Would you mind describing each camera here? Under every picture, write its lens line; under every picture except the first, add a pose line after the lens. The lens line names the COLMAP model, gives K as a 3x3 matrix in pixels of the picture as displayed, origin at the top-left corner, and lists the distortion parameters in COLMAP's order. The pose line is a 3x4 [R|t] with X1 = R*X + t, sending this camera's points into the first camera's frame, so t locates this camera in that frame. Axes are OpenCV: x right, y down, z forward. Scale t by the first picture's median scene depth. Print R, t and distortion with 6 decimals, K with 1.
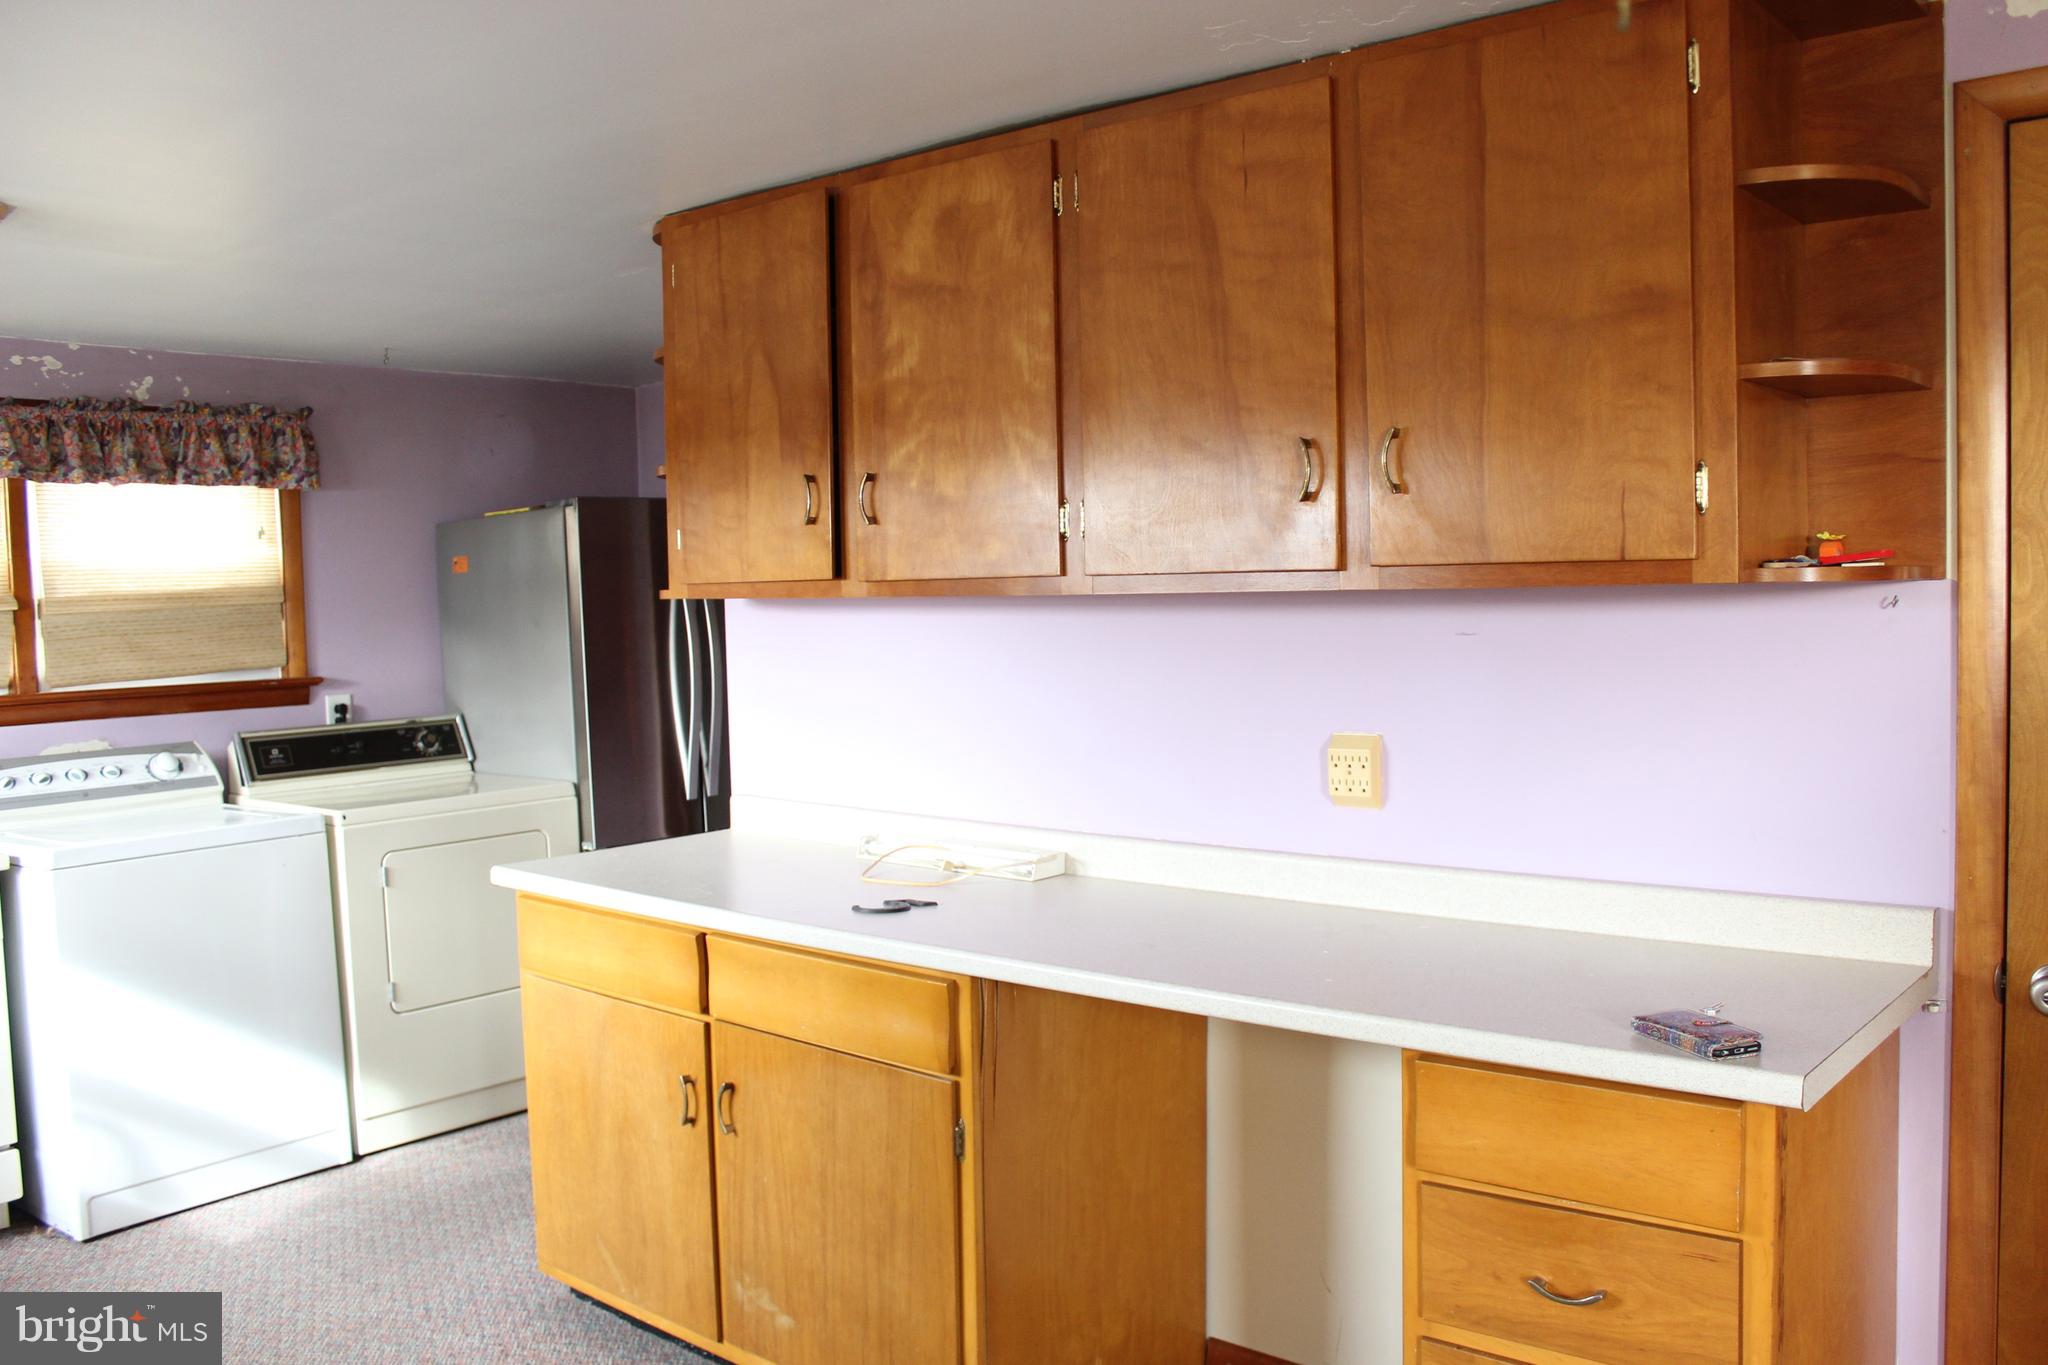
lens RADIAL K [[1734.4, 0, 1056.2], [0, 1734.4, 690.9], [0, 0, 1]] dist [-0.166226, 0.155538]
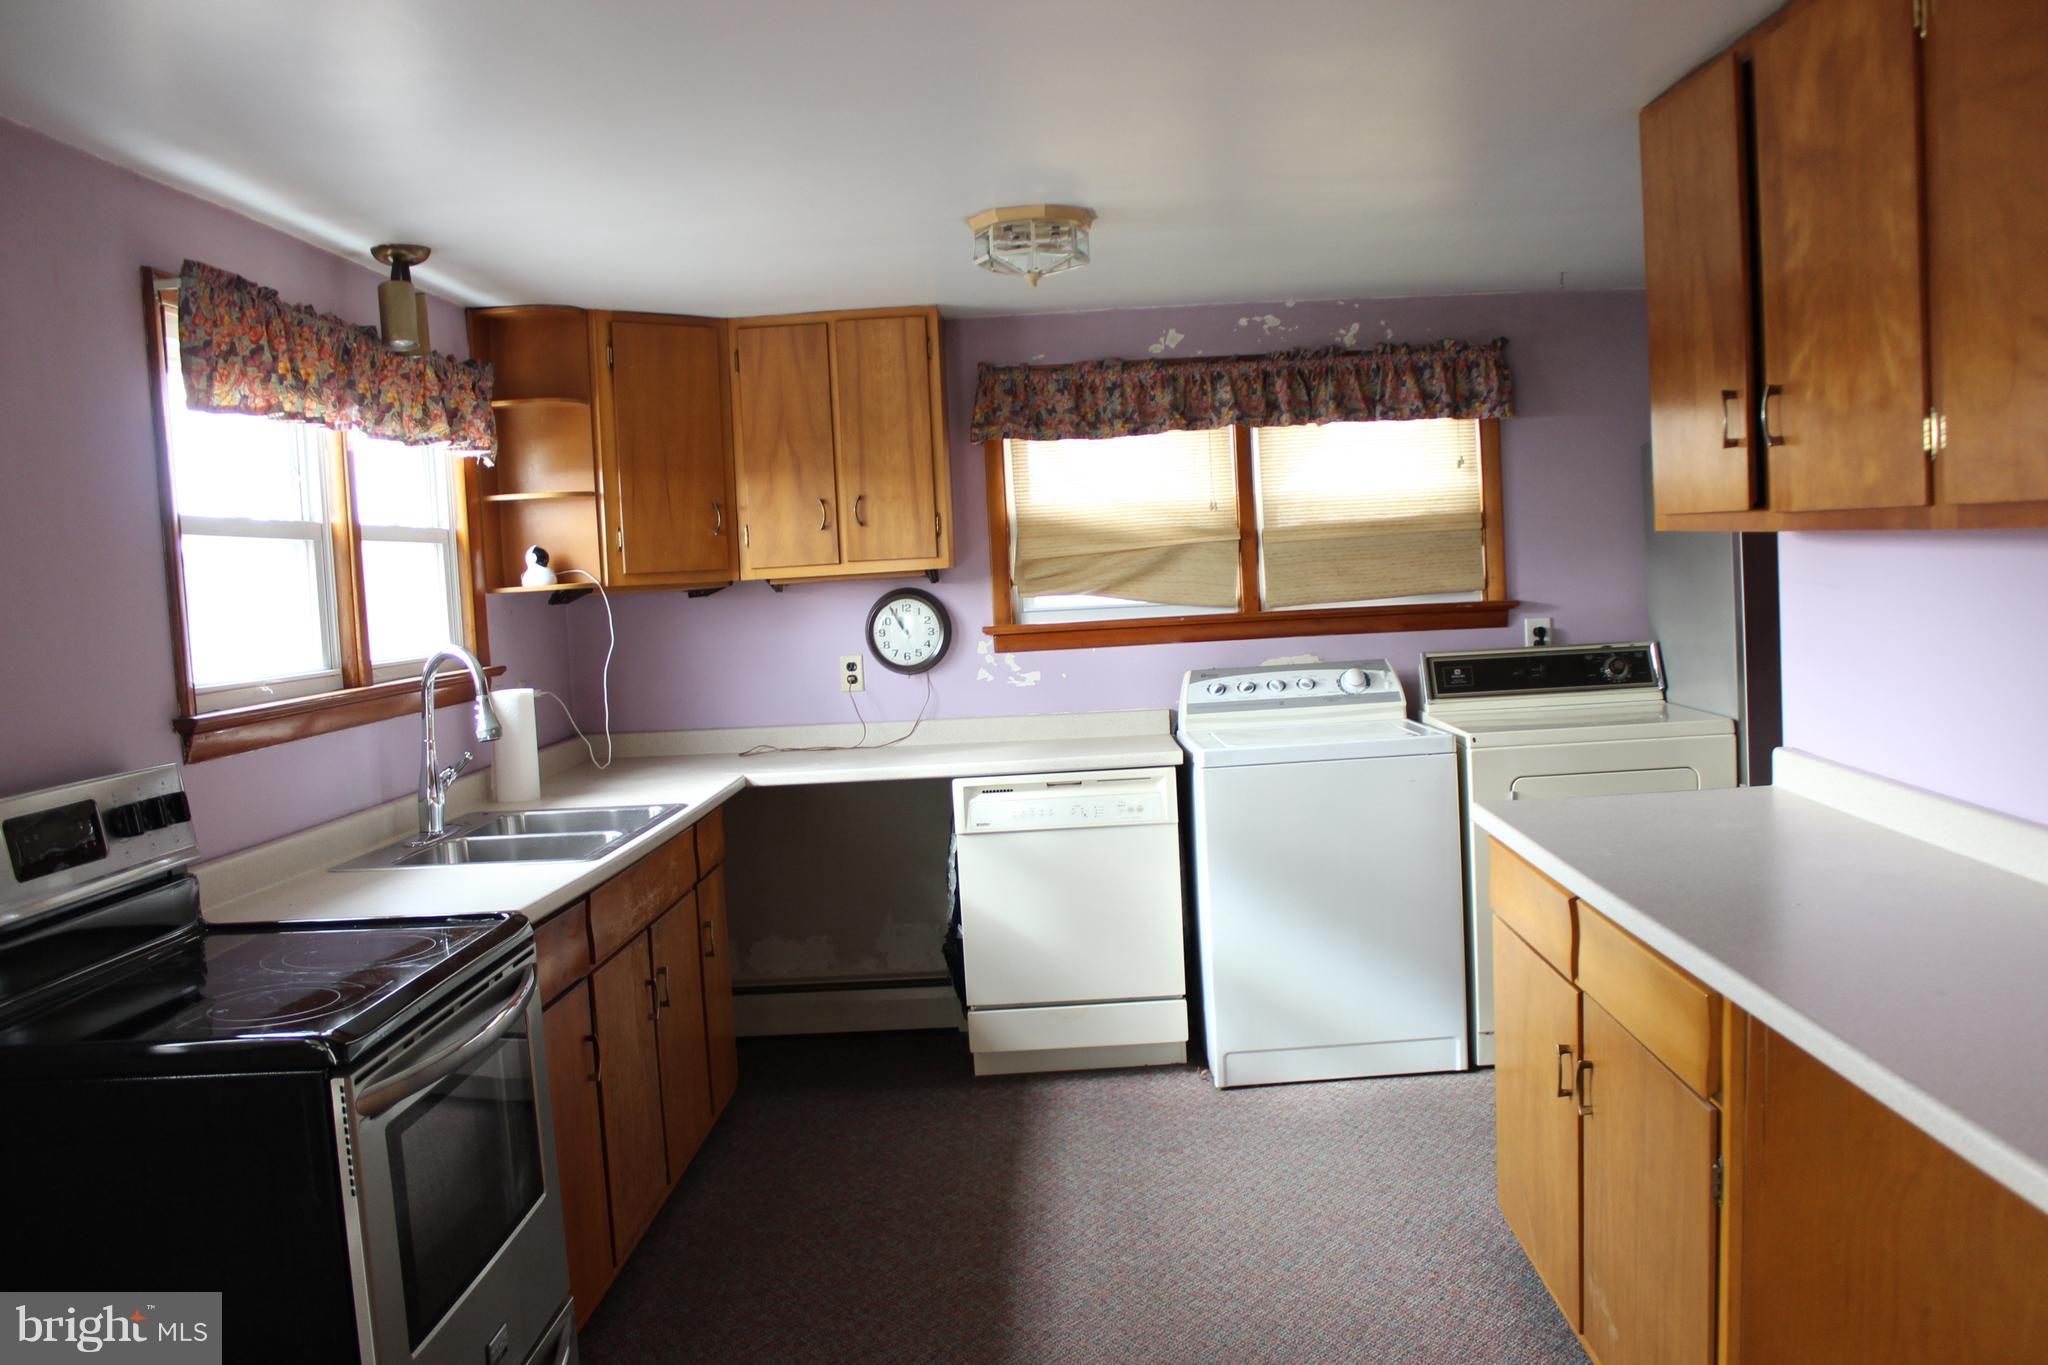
lens RADIAL K [[1734.4, 0, 1056.2], [0, 1734.4, 690.9], [0, 0, 1]] dist [-0.166226, 0.155538]
pose [[0.632433, 0.055518, -0.772623, 0.214293], [-0.012593, 0.998033, 0.061408, -0.015228], [0.774513, -0.029107, 0.631888, 0.135360]]
